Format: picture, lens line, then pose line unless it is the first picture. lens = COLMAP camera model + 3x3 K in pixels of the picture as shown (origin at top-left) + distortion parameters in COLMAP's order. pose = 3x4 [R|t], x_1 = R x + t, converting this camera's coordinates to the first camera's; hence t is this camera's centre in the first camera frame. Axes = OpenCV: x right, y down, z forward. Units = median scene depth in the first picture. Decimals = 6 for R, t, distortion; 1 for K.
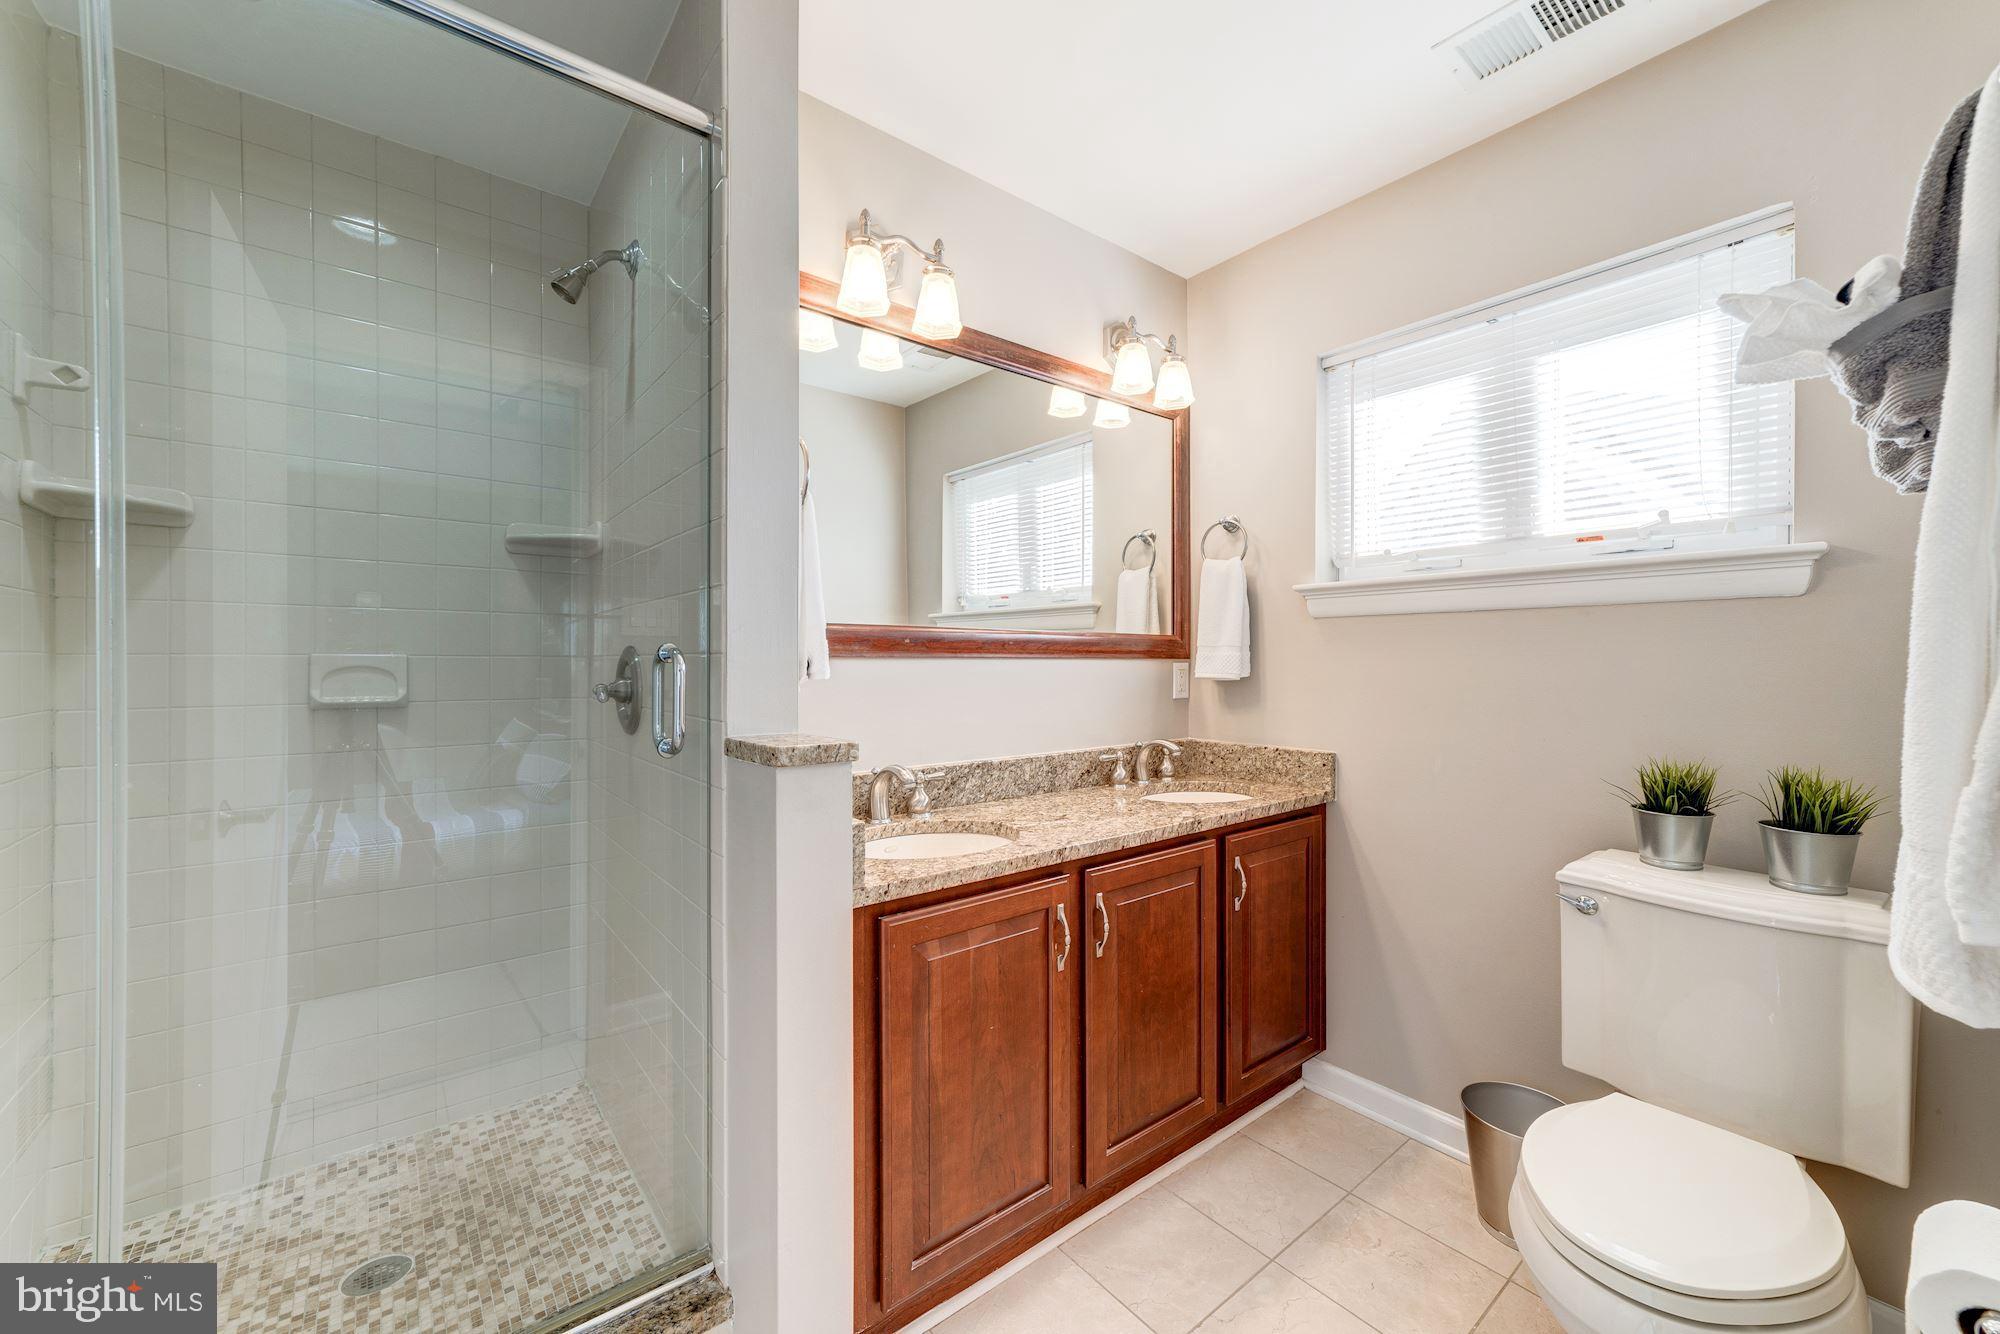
lens RADIAL K [[781.1, 0, 998.2], [0, 781.1, 668.3], [0, 0, 1]] dist [0.001758, 0.002790]
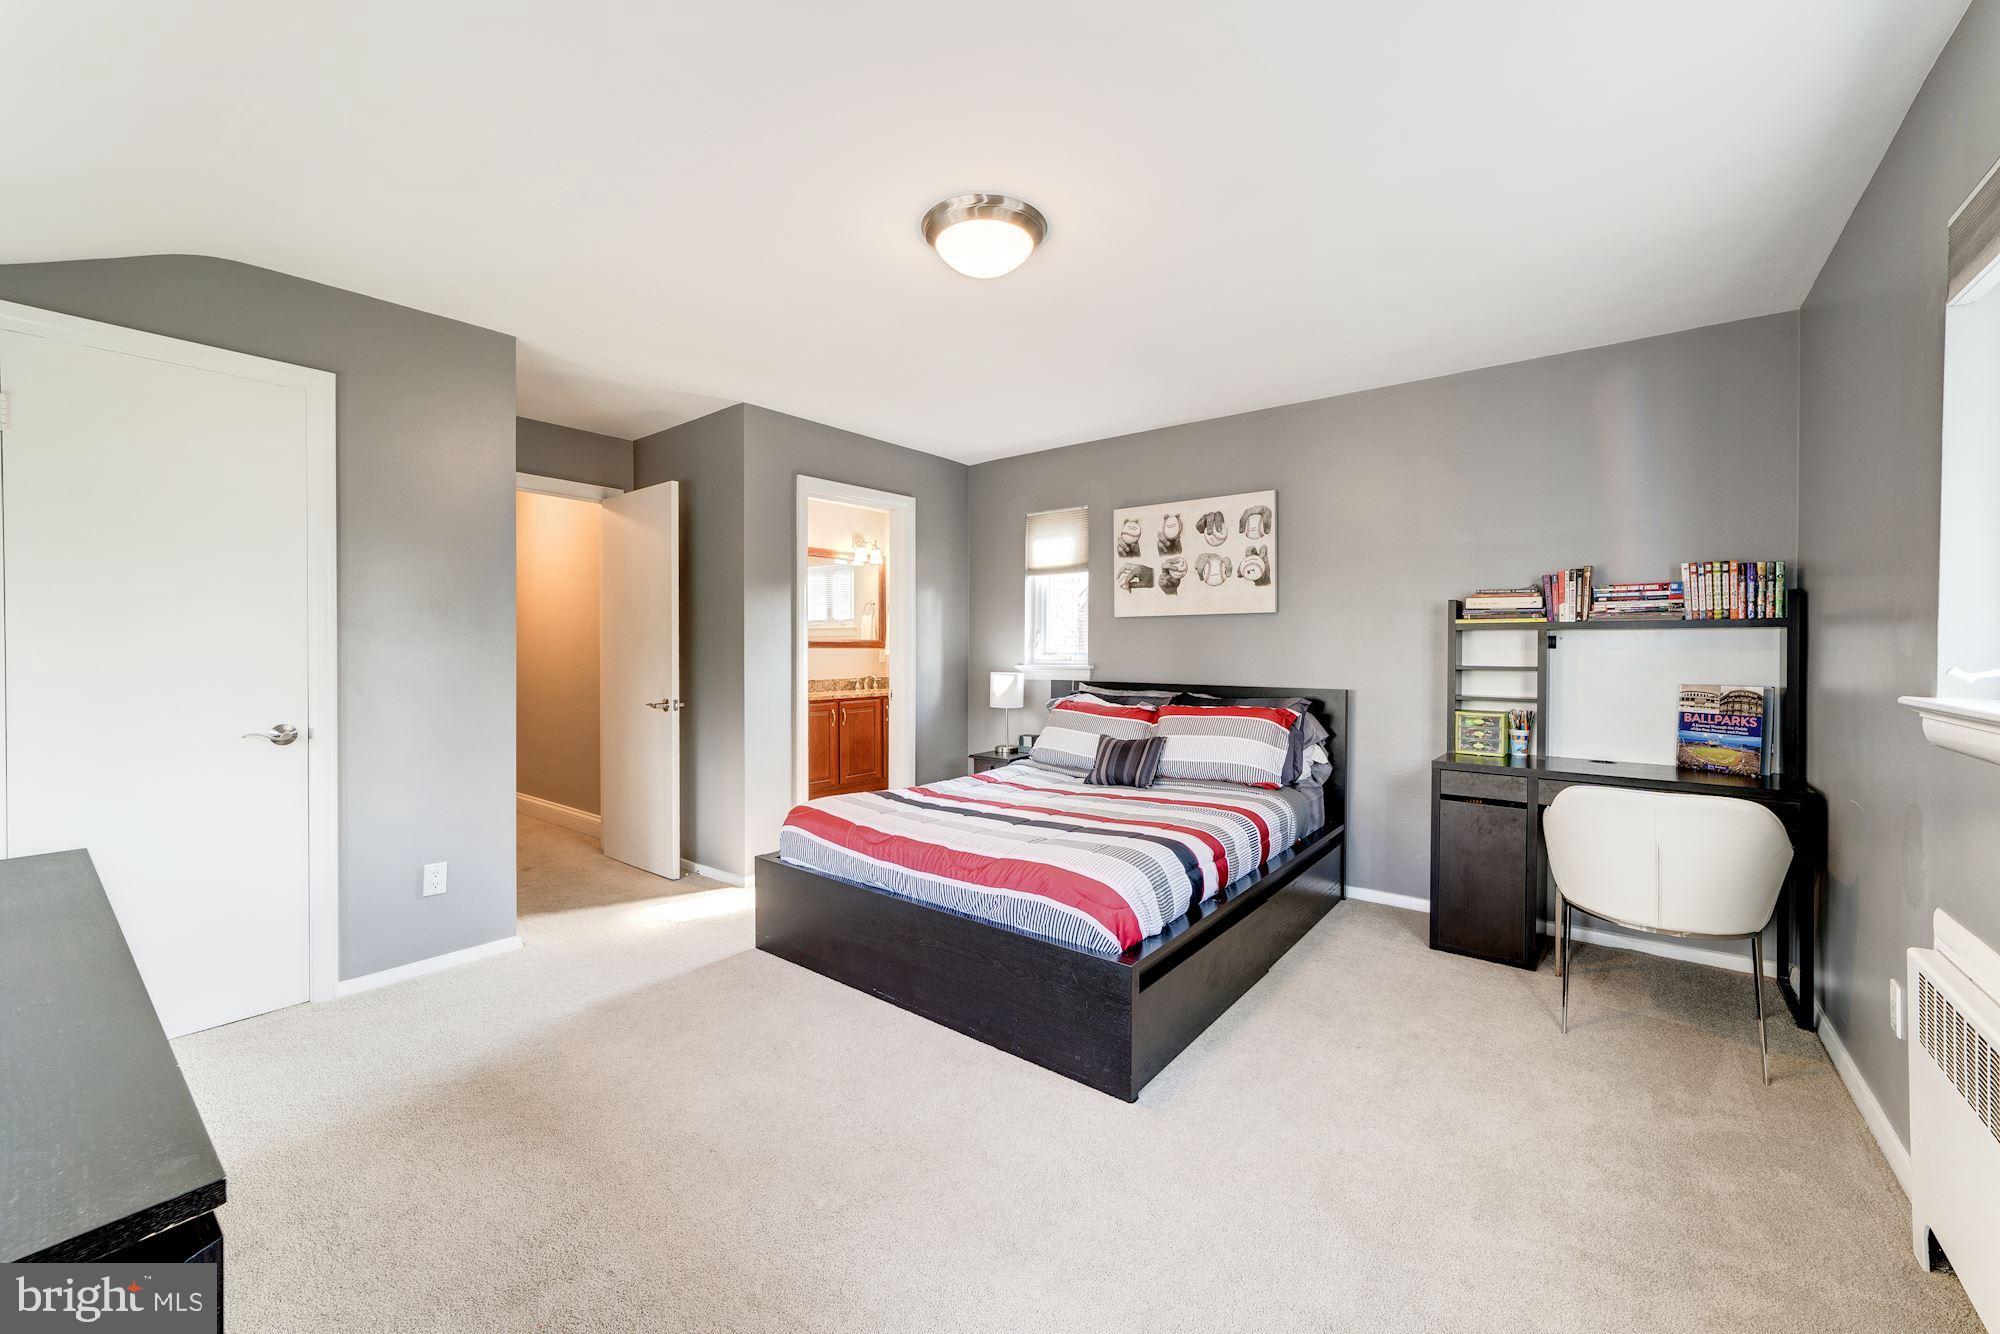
lens RADIAL K [[781.1, 0, 993.2], [0, 781.1, 655.7], [0, 0, 1]] dist [0.001758, 0.002790]
pose [[0.975350, -0.002135, 0.220651, -0.001641], [0.001381, 0.999993, 0.003572, 0.006152], [-0.220657, -0.003179, 0.975346, -1.996132]]
